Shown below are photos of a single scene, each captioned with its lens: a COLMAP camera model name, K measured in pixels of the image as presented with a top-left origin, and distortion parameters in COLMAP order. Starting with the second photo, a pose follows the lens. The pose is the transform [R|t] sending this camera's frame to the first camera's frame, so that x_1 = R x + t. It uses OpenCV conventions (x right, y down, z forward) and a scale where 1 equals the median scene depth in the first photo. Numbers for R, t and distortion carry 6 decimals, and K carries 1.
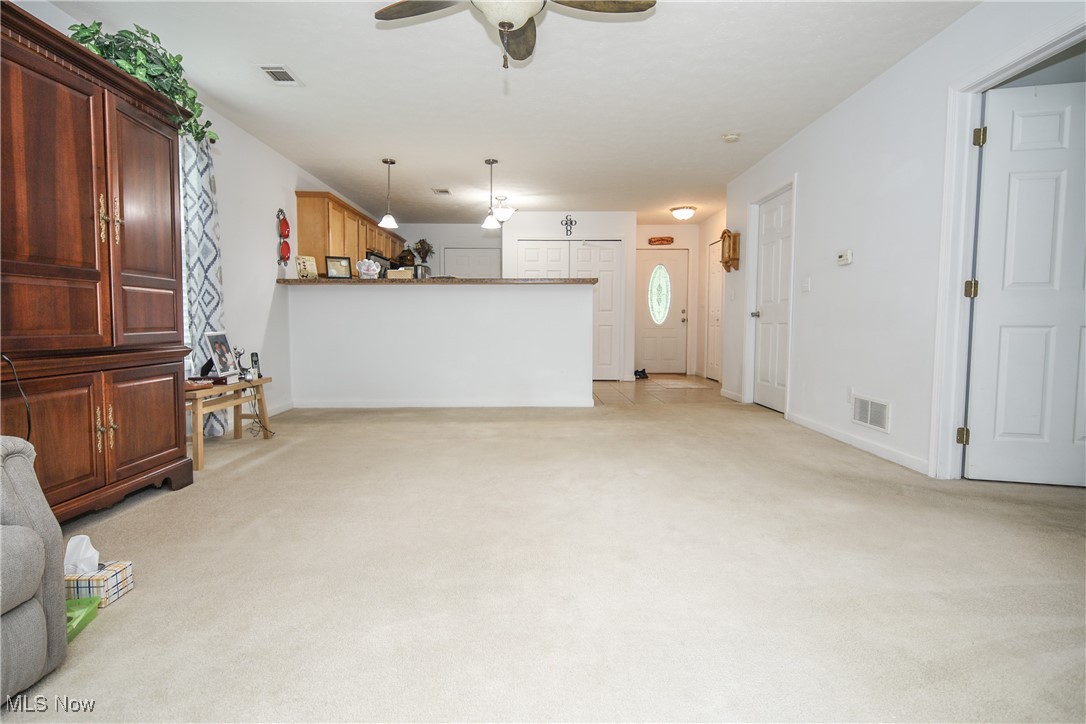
lens RADIAL K [[517.9, 0, 543.0], [0, 517.9, 362.0], [0, 0, 1]] dist [0.002977, -0.008672]
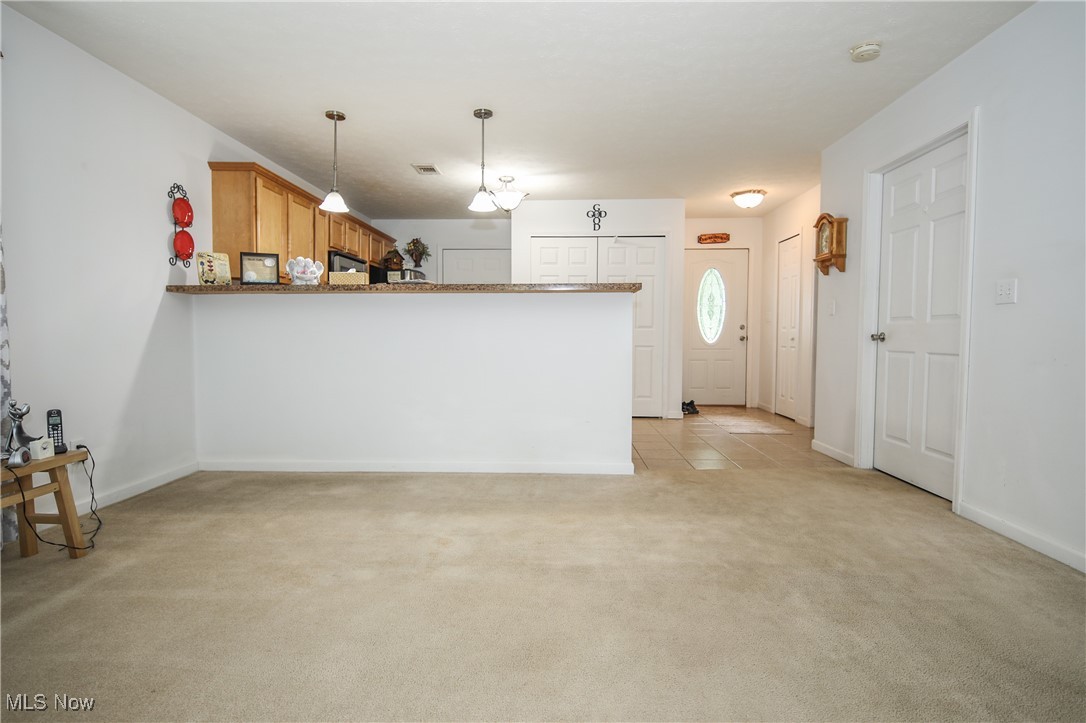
lens RADIAL K [[517.9, 0, 543.0], [0, 517.9, 361.5], [0, 0, 1]] dist [0.002977, -0.008672]
pose [[0.998649, 0.004577, -0.051763, 0.013732], [-0.005609, 0.999788, -0.019824, -0.042558], [0.051661, 0.020088, 0.998463, 0.298354]]
